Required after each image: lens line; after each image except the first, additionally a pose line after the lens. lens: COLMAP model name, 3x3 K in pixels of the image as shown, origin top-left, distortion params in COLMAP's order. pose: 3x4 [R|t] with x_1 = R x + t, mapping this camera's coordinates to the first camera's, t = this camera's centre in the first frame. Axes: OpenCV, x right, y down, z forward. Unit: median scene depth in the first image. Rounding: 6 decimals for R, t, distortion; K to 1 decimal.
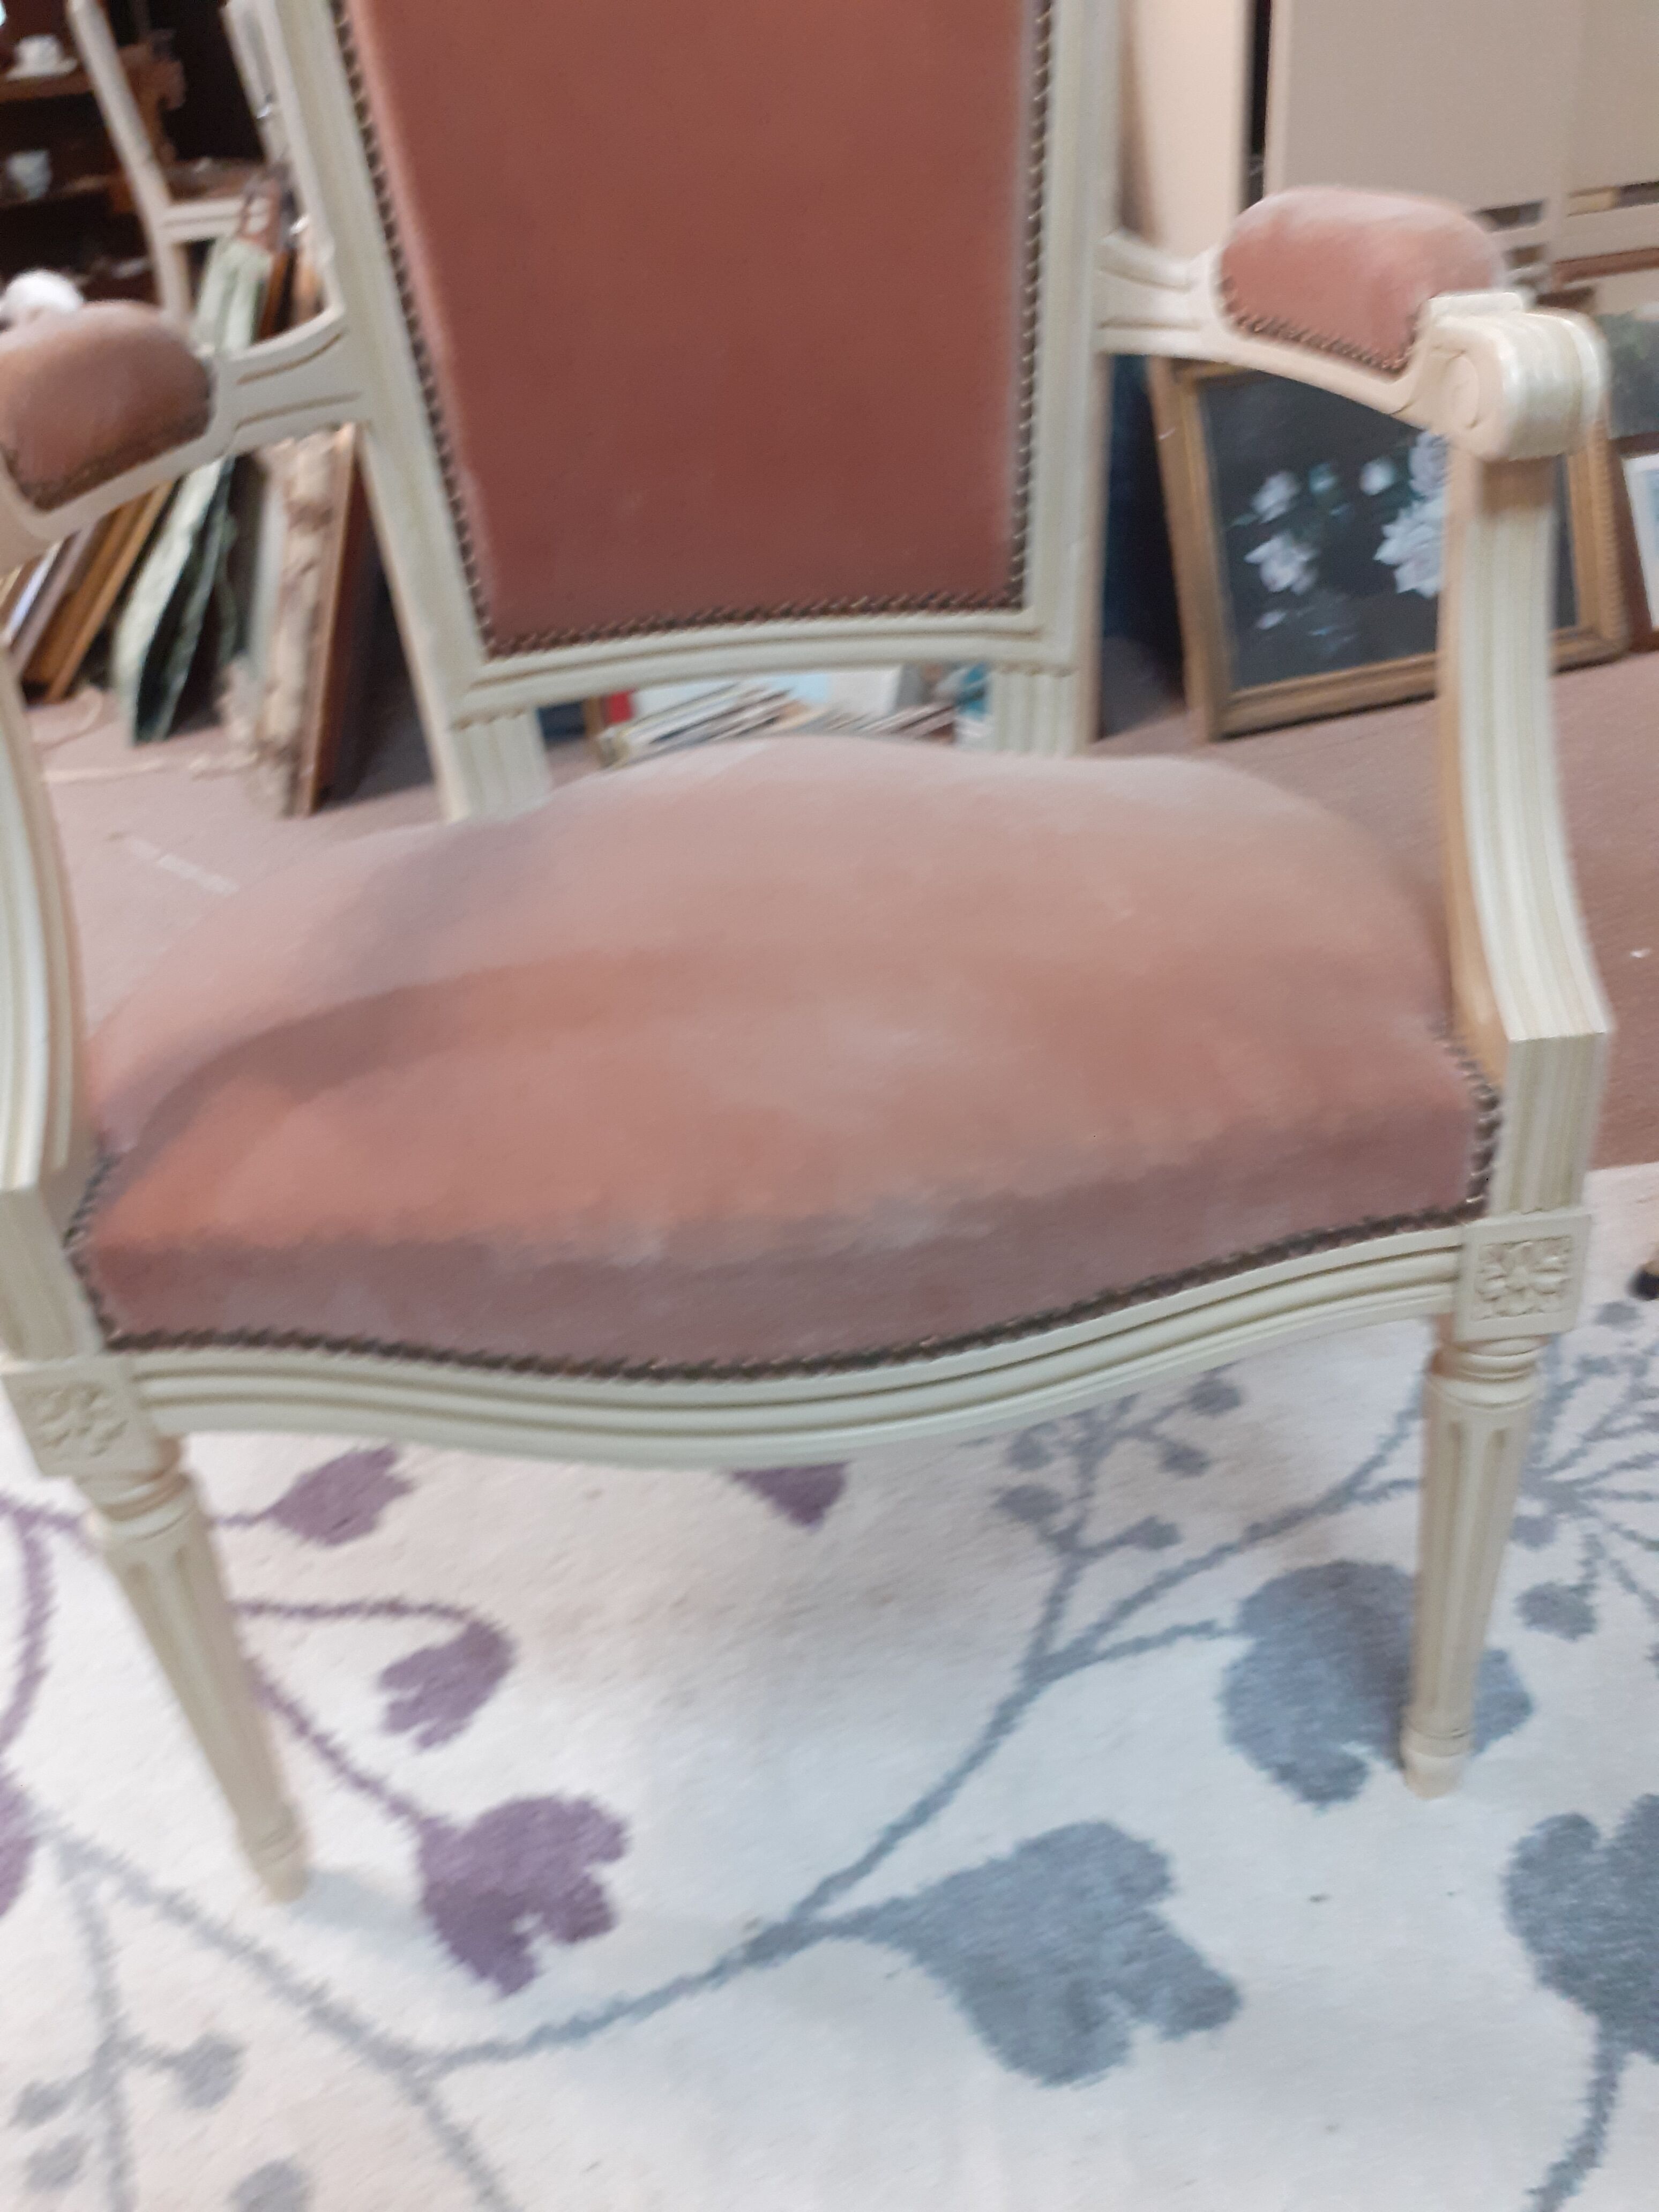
lens RADIAL K [[1738.2, 0, 820.6], [0, 1738.2, 1030.8], [0, 0, 1]] dist [-0.049397, 0.006118]
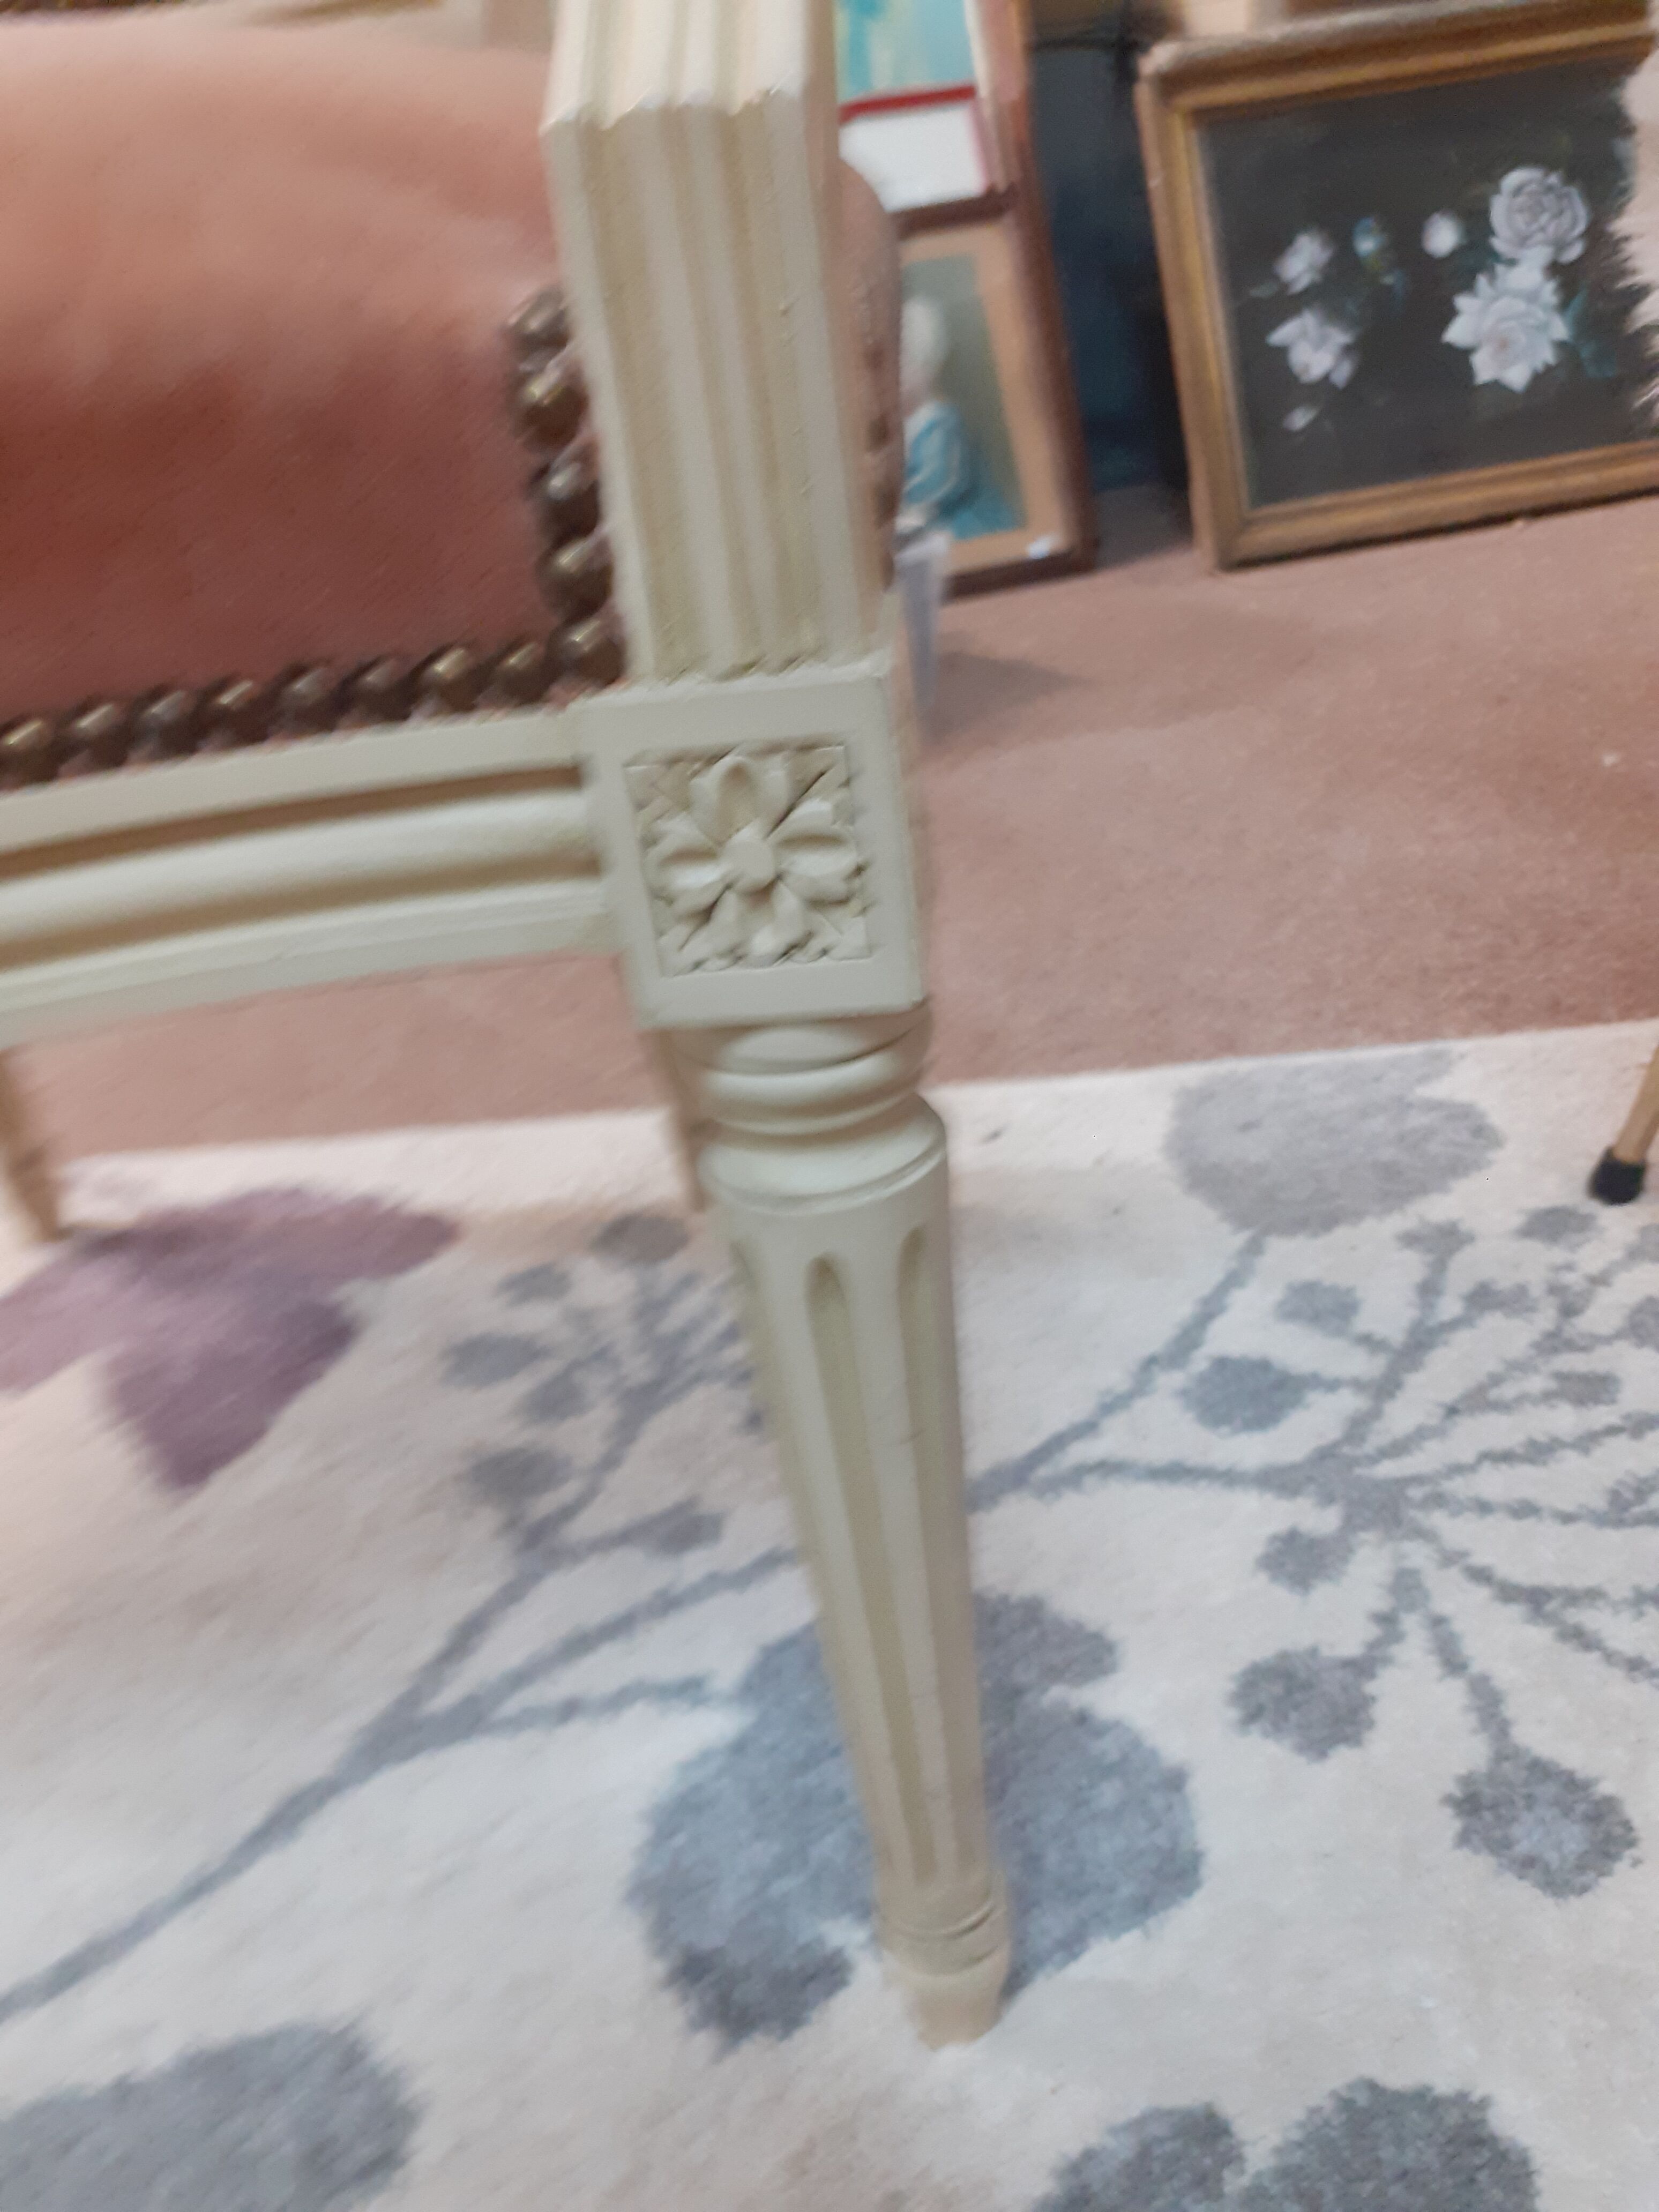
lens RADIAL K [[1761.3, 0, 838.2], [0, 1761.3, 1041.2], [0, 0, 1]] dist [0.012602, -0.078719]
pose [[0.992370, 0.013818, -0.122519, 0.332367], [-0.016288, 0.999683, -0.019184, 0.135220], [0.122215, 0.021033, 0.992281, 0.401976]]
